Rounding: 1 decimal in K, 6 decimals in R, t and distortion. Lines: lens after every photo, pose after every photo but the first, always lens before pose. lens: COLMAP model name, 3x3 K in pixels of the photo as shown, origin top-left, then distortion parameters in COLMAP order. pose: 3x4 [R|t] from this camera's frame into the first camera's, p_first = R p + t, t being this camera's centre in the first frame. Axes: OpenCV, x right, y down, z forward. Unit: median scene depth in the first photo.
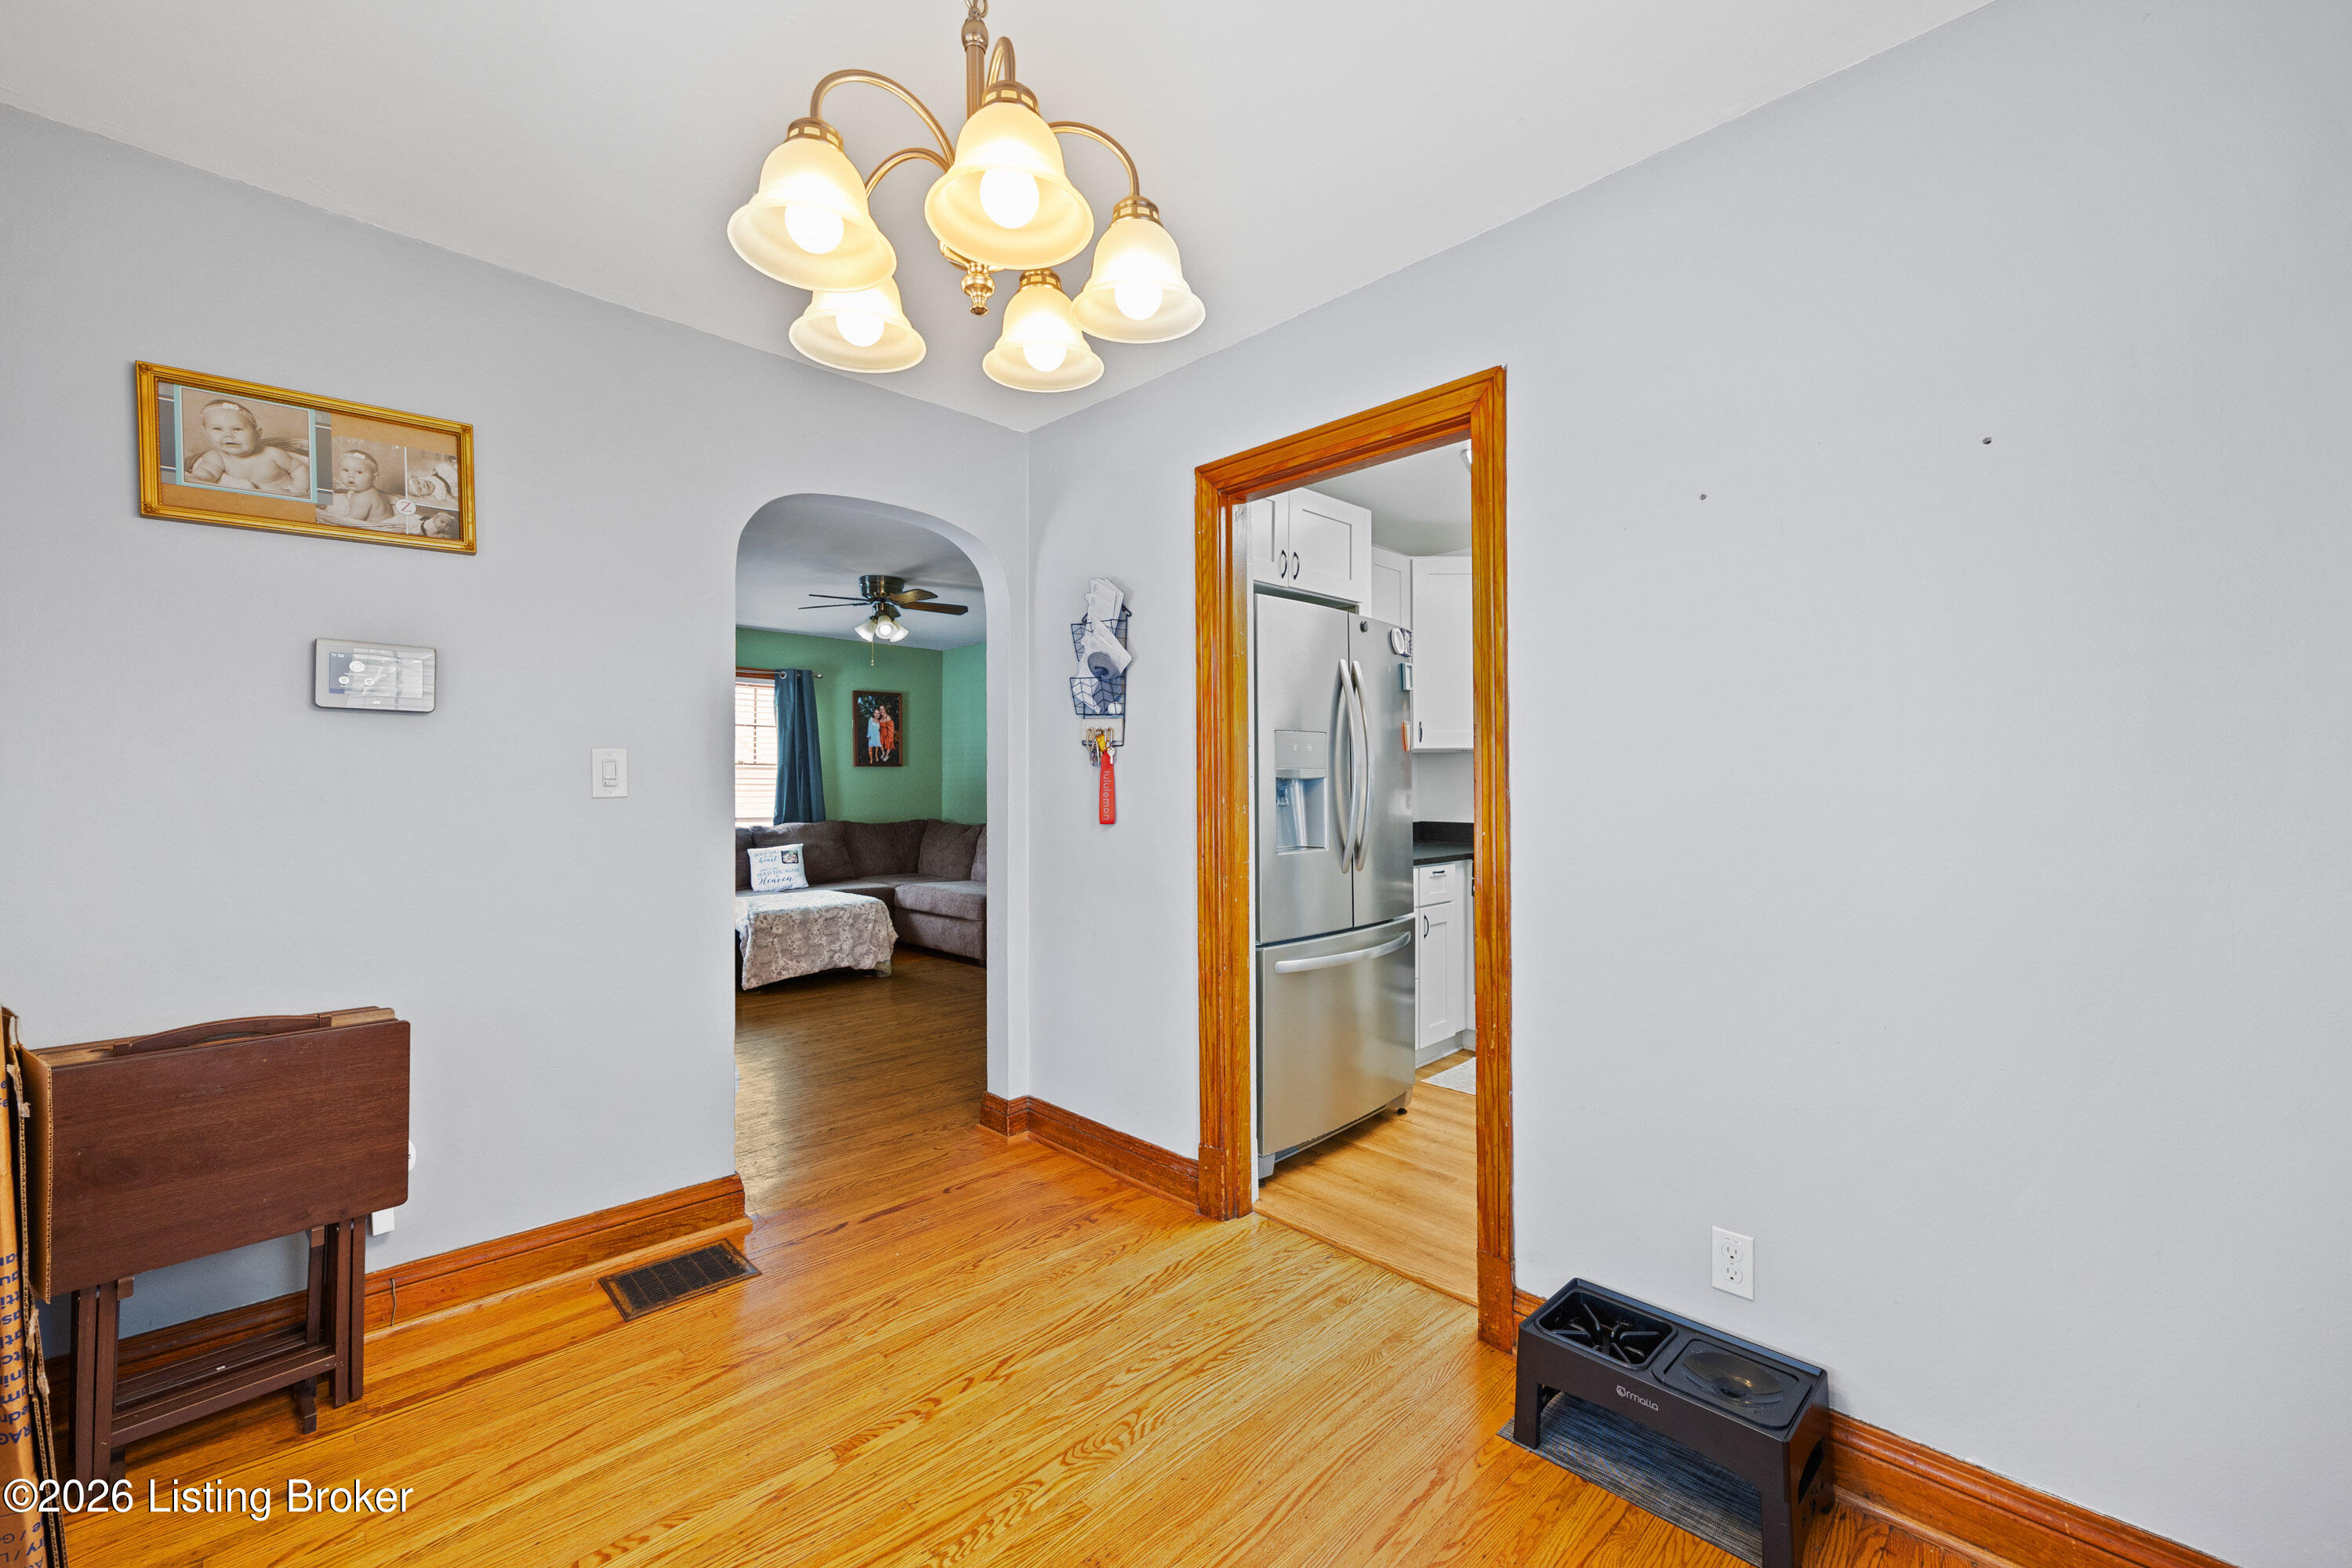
lens RADIAL K [[944.7, 0, 1177.7], [0, 944.7, 762.7], [0, 0, 1]] dist [0.000437, 0.000081]
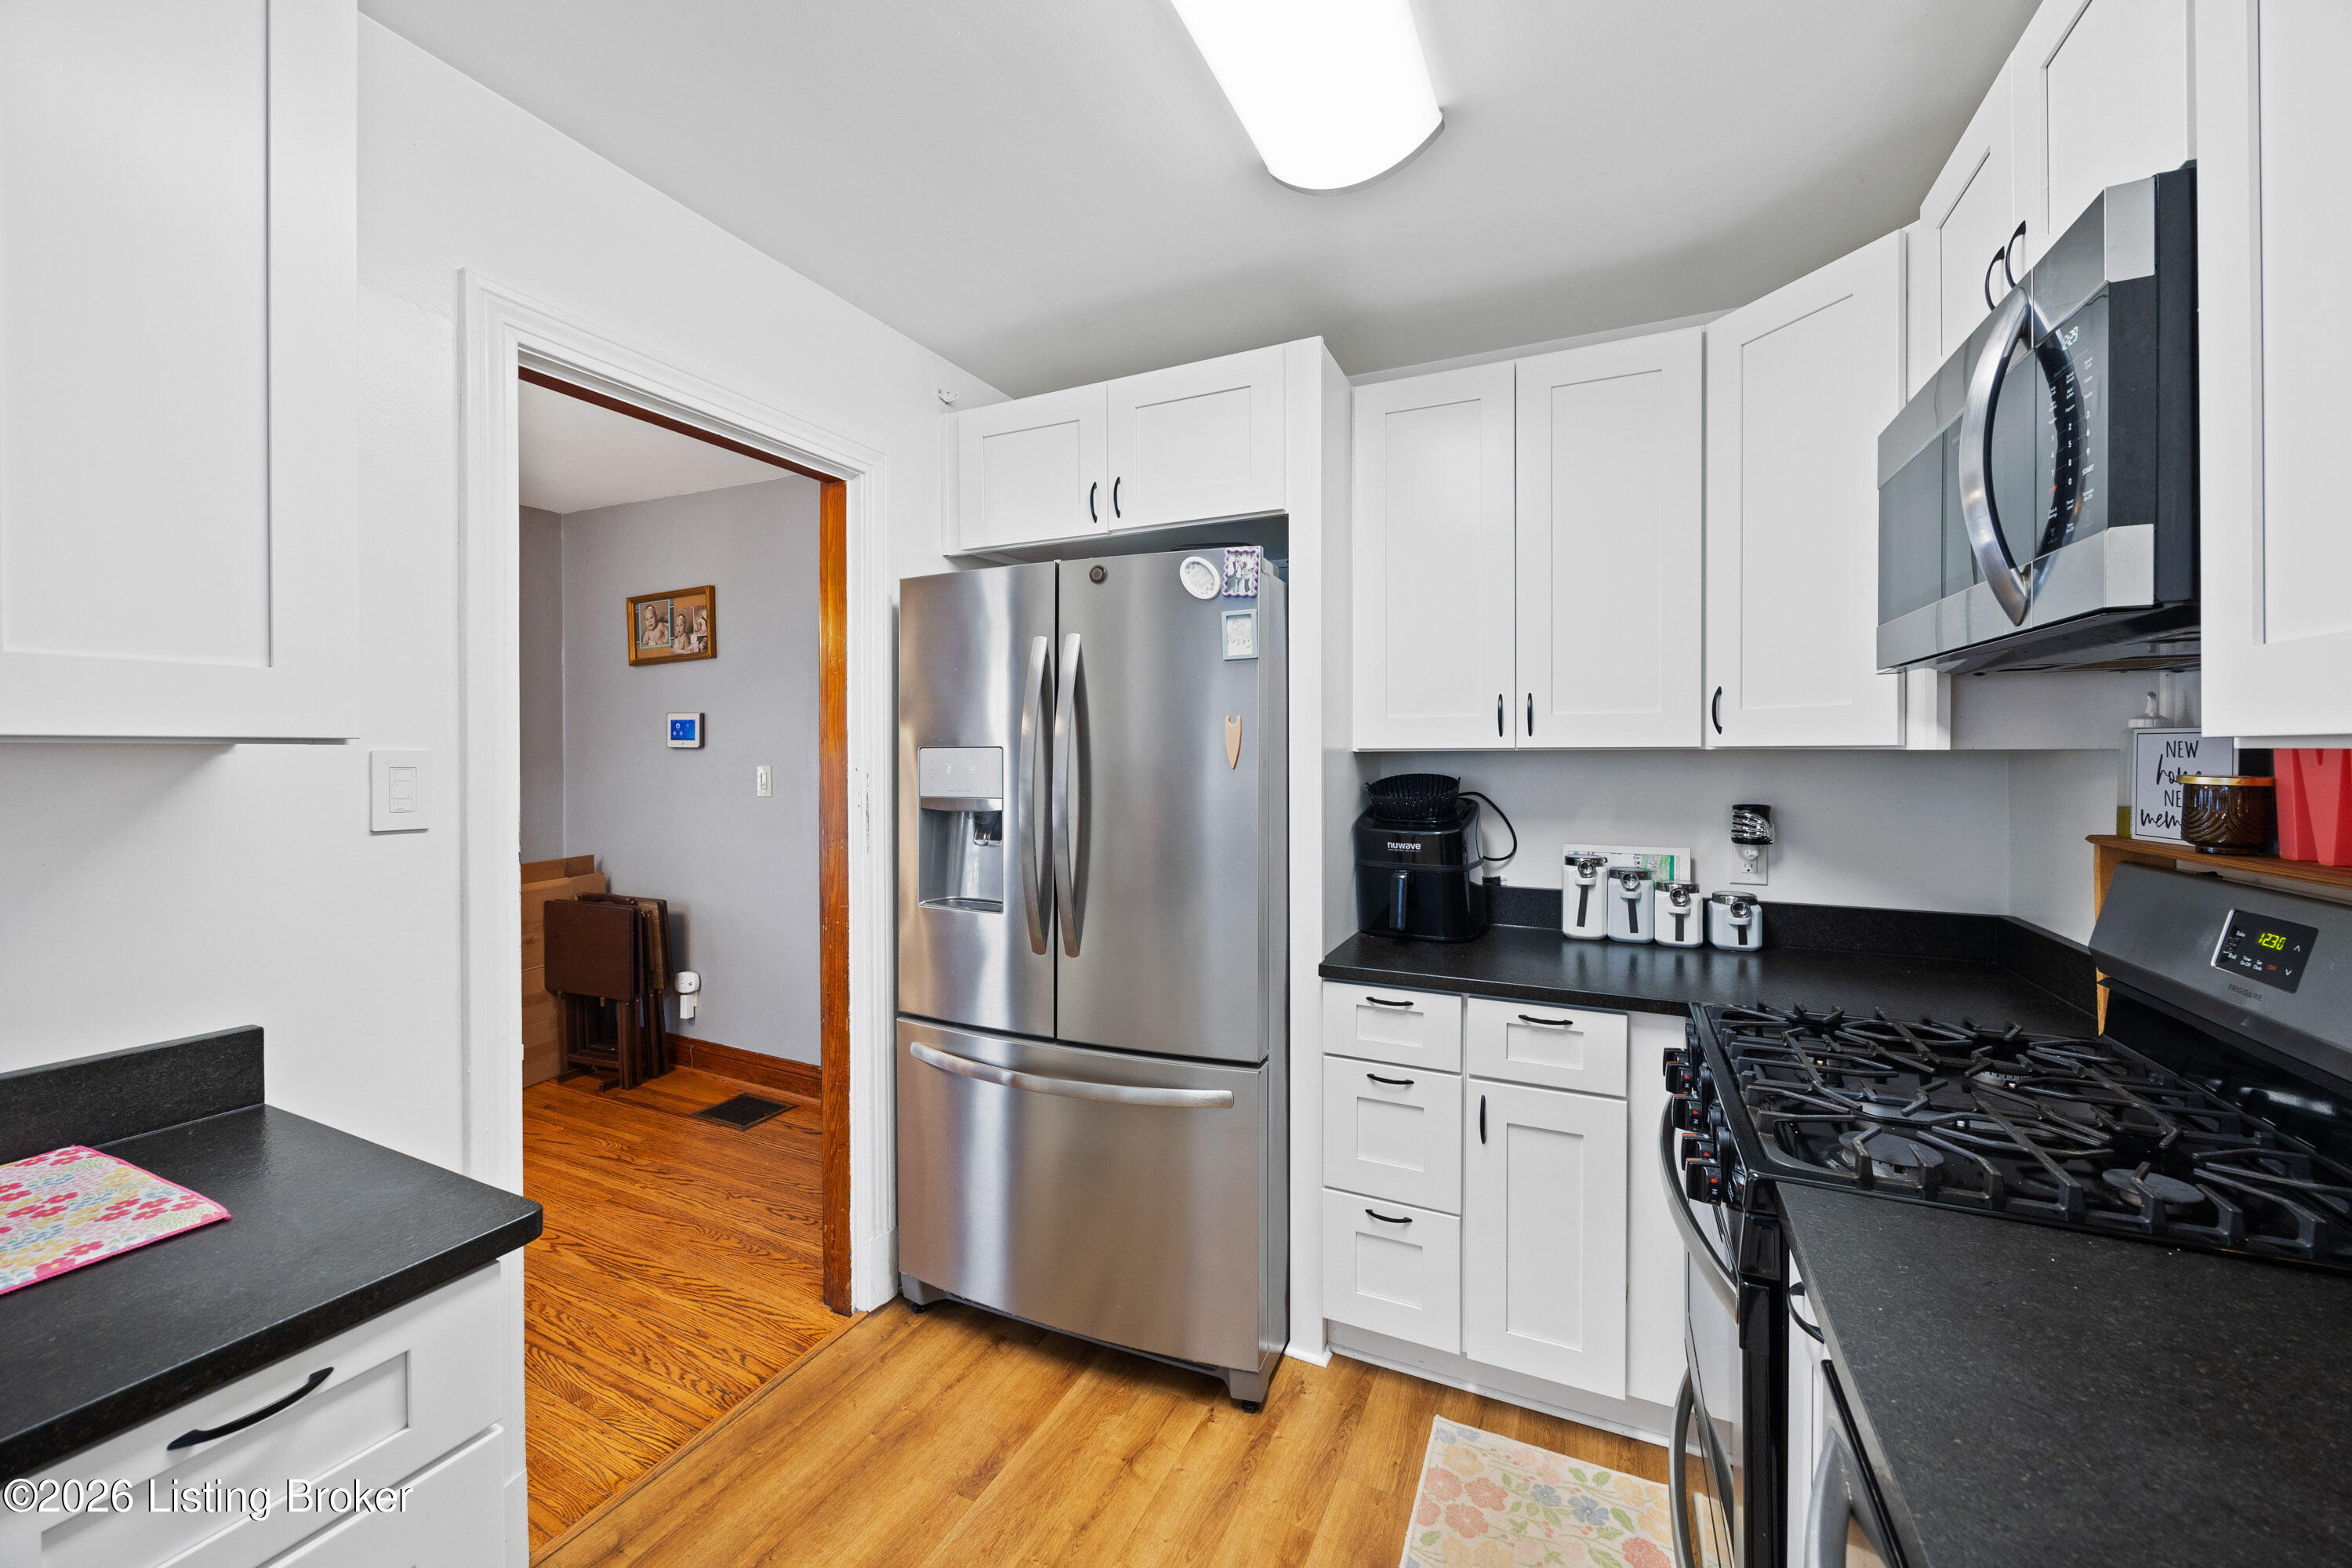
lens RADIAL K [[910.5, 0, 1183.8], [0, 910.5, 778.5], [0, 0, 1]] dist [0.001156, 0.000114]
pose [[0.330828, 0.028077, -0.943273, 1.184656], [0.021127, 0.999086, 0.037148, -0.041847], [0.943454, -0.032218, 0.329933, 1.298774]]
